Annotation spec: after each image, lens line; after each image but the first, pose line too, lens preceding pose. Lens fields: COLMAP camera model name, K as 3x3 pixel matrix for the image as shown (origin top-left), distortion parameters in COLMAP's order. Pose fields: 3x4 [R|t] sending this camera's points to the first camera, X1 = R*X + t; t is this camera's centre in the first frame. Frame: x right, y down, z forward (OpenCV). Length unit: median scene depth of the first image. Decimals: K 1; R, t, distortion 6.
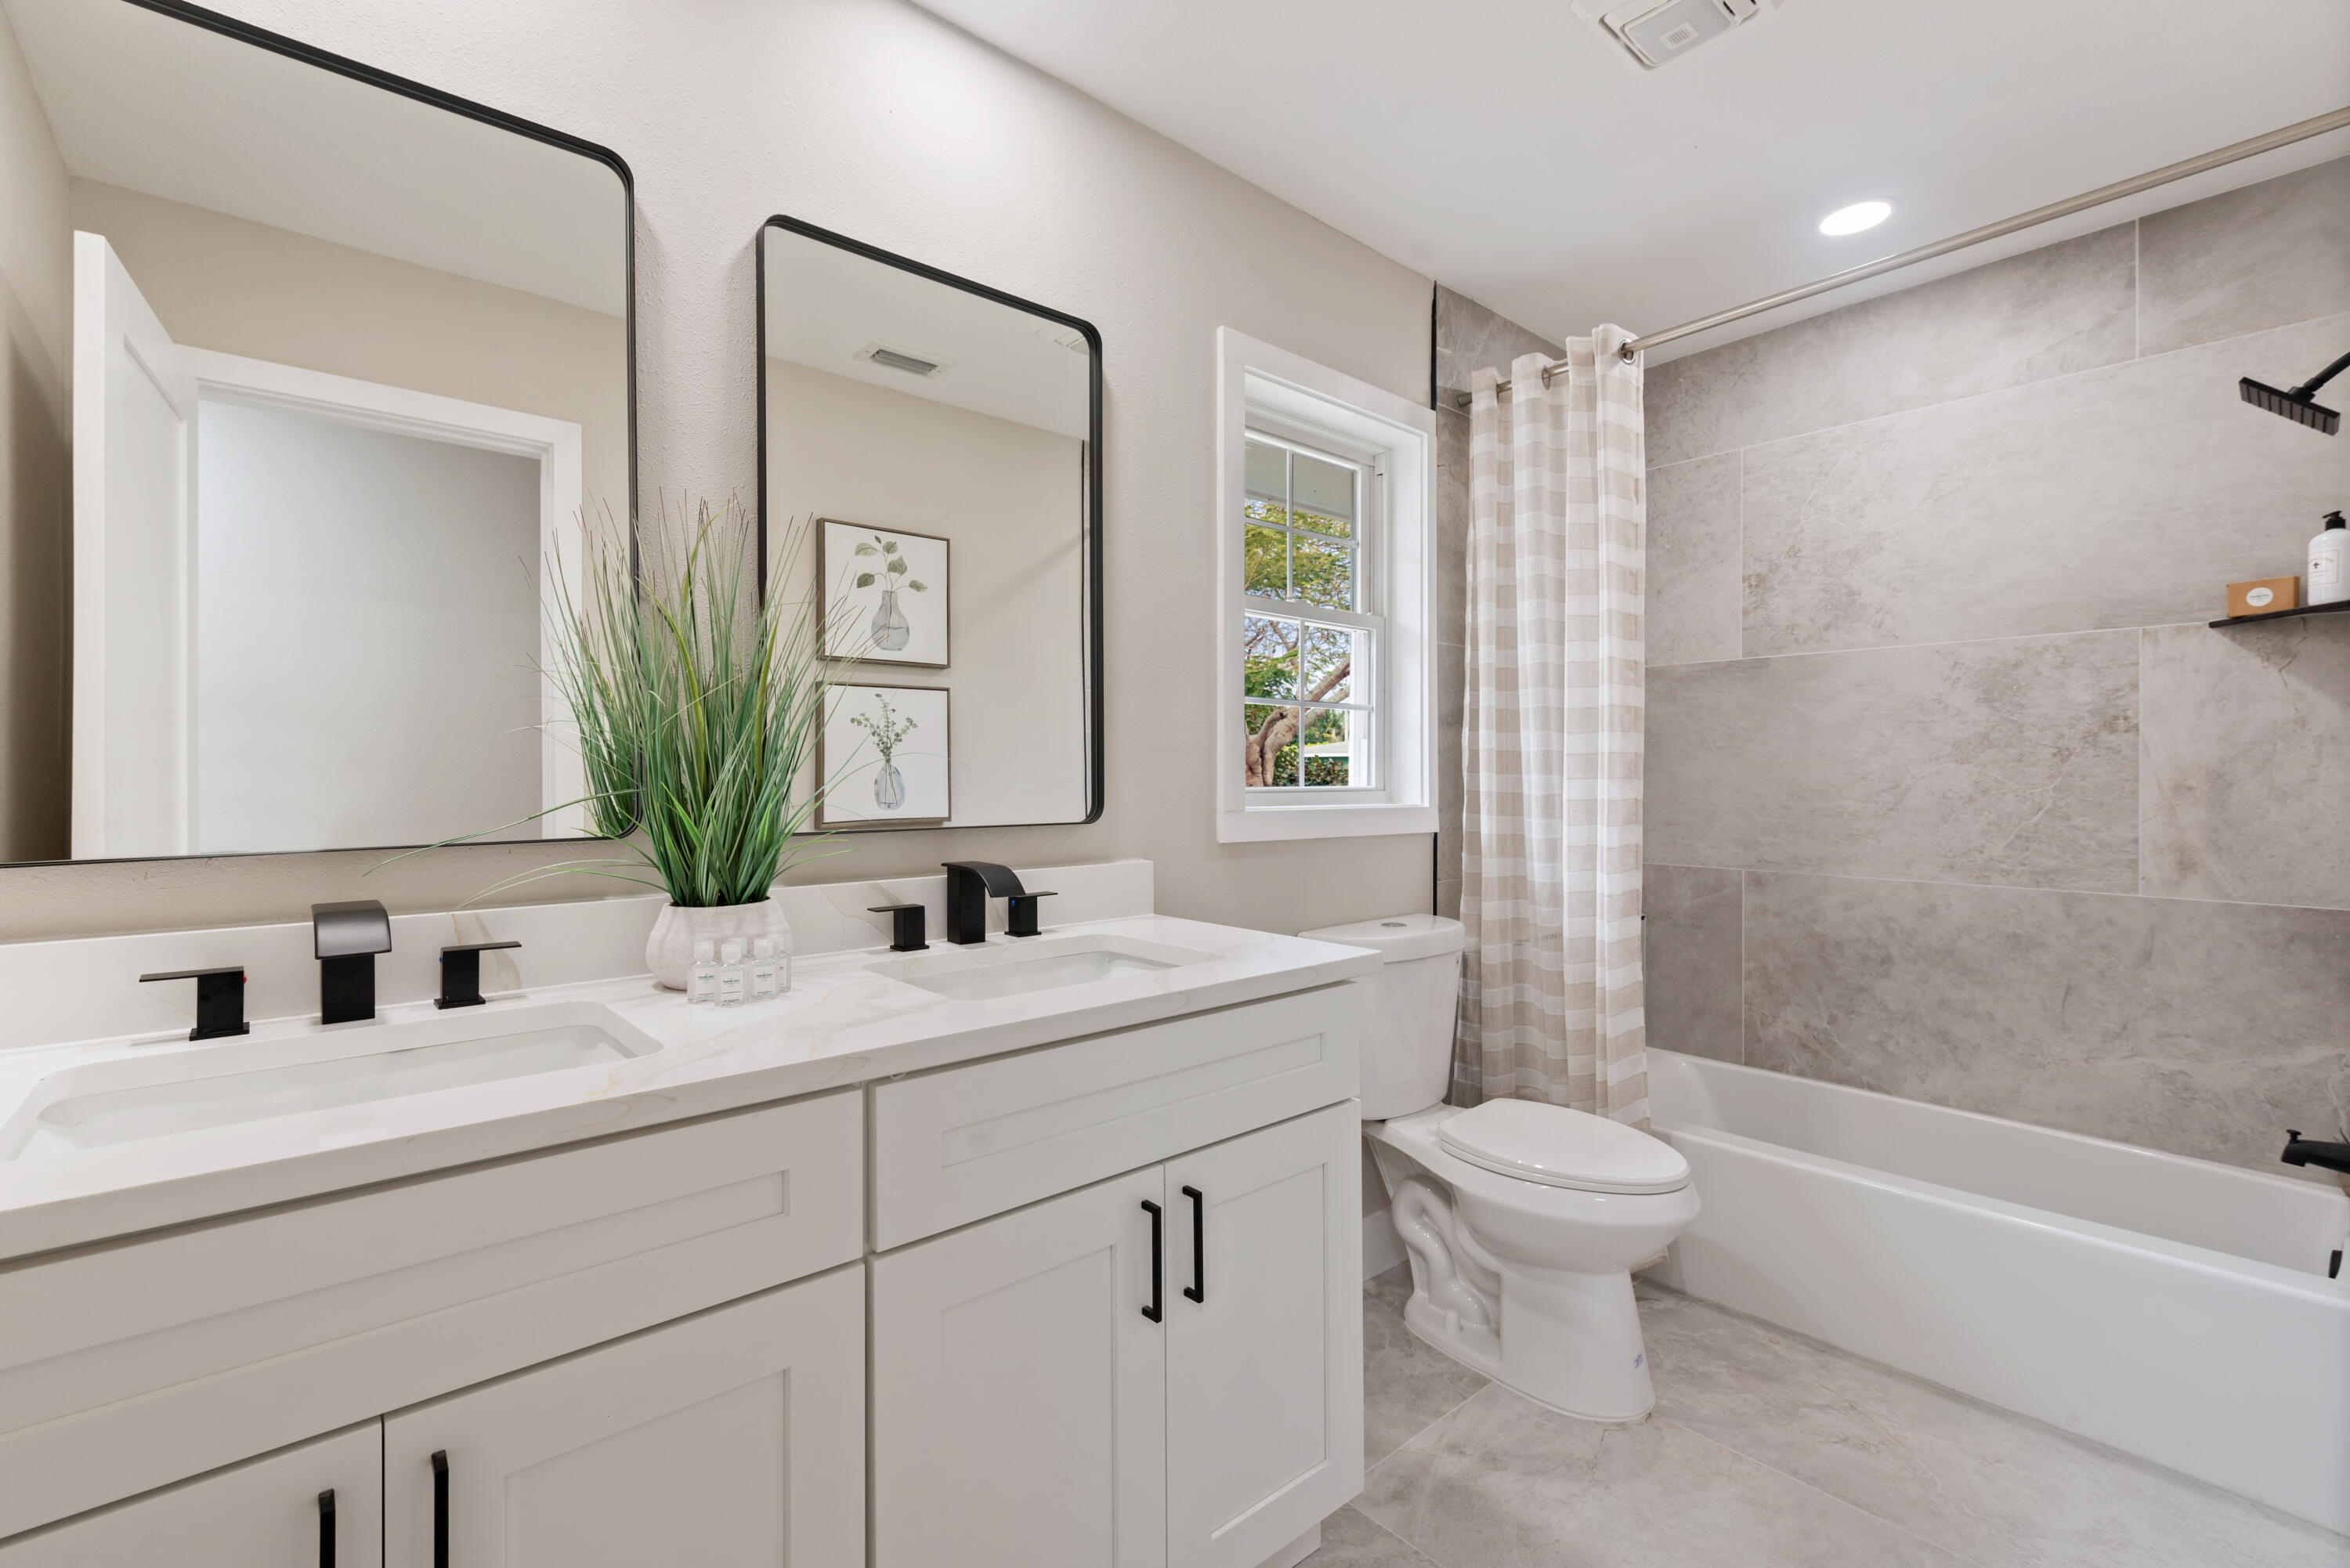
lens RADIAL K [[1012.8, 0, 1175.5], [0, 1012.8, 777.1], [0, 0, 1]] dist [-0.000706, -0.000477]
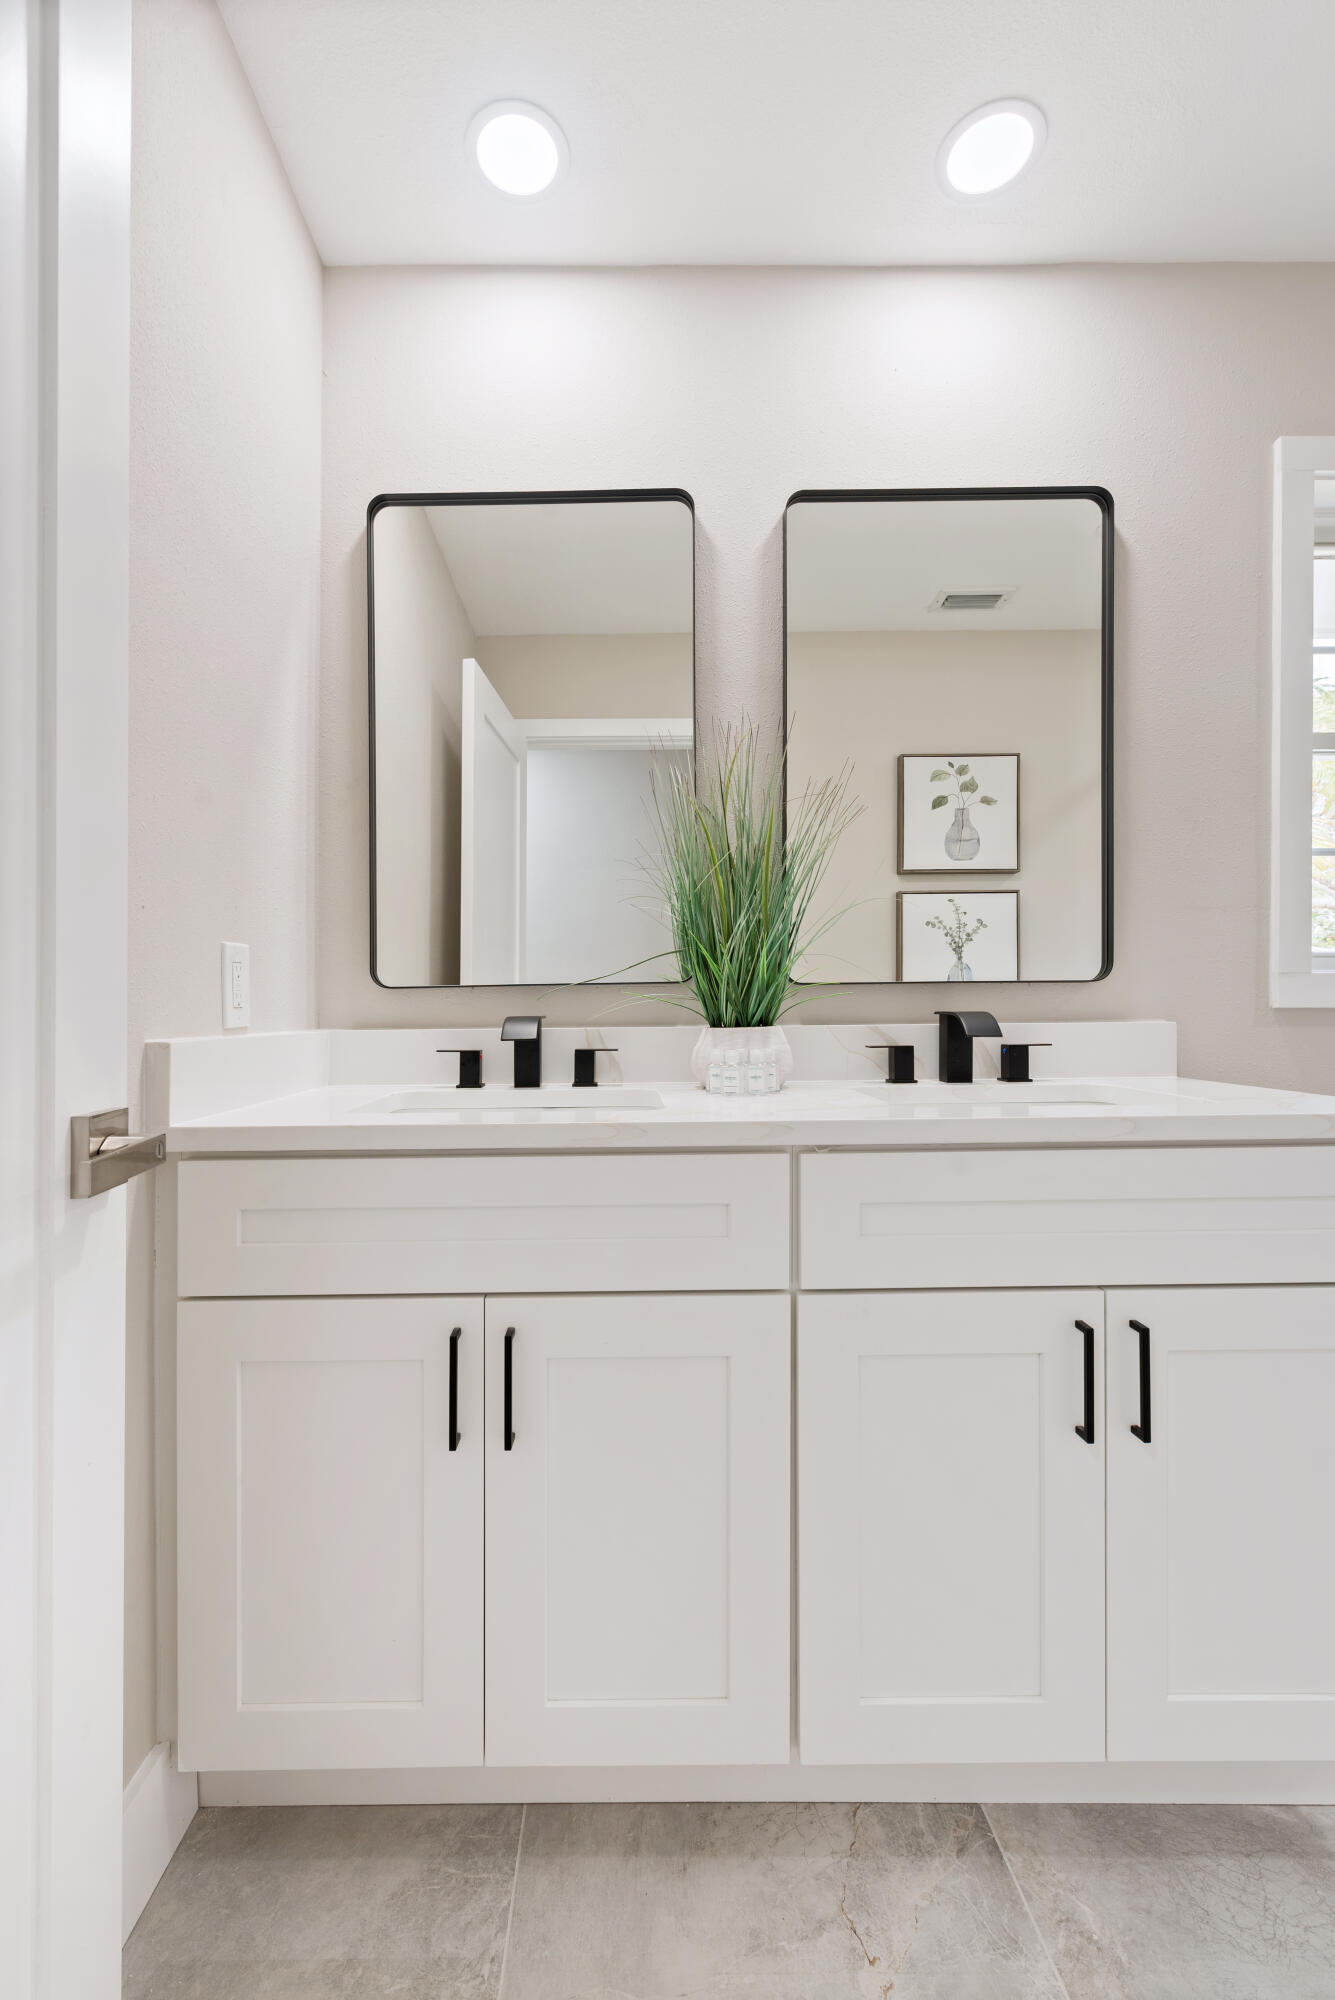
lens RADIAL K [[862.1, 0, 618.3], [0, 862.1, 1002.4], [0, 0, 1]] dist [-0.000706, -0.000477]
pose [[0.756761, -0.001340, -0.653690, 0.132344], [0.001950, 0.999998, 0.000208, 0.074741], [0.653688, -0.001432, 0.756762, 0.042139]]
